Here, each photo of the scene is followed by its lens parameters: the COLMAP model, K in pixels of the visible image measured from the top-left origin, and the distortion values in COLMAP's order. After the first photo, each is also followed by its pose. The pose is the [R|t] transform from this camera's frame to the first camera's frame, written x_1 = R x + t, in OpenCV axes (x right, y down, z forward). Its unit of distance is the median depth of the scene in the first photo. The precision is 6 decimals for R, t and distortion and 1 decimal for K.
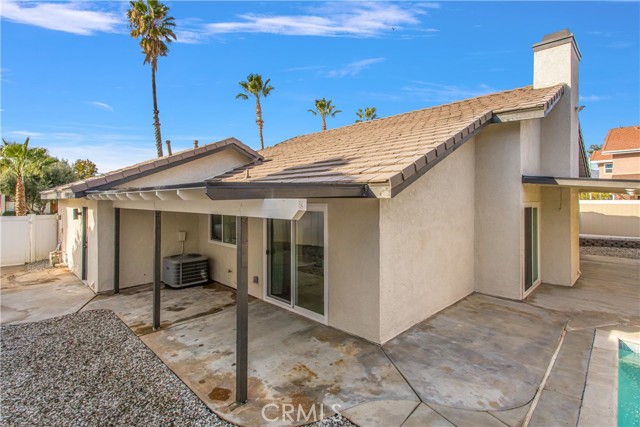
lens RADIAL K [[307.1, 0, 321.5], [0, 307.1, 208.7], [0, 0, 1]] dist [0.014822, 0.000509]
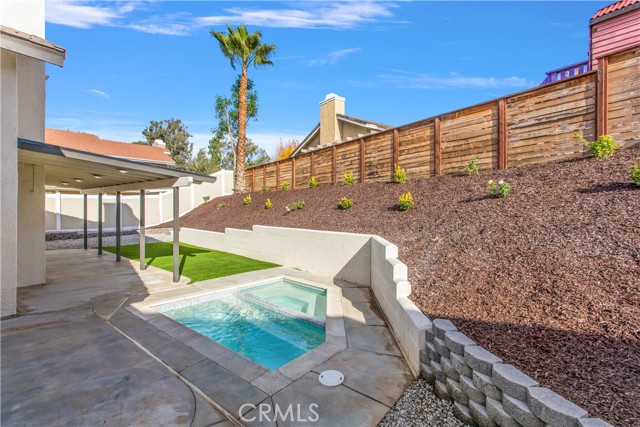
lens RADIAL K [[307.1, 0, 321.9], [0, 307.1, 208.0], [0, 0, 1]] dist [0.014822, 0.000509]
pose [[-0.048844, -0.000001, 0.998806, -0.129730], [0.009266, 0.999957, 0.000454, 0.081710], [-0.998763, 0.009277, -0.048842, 0.448913]]
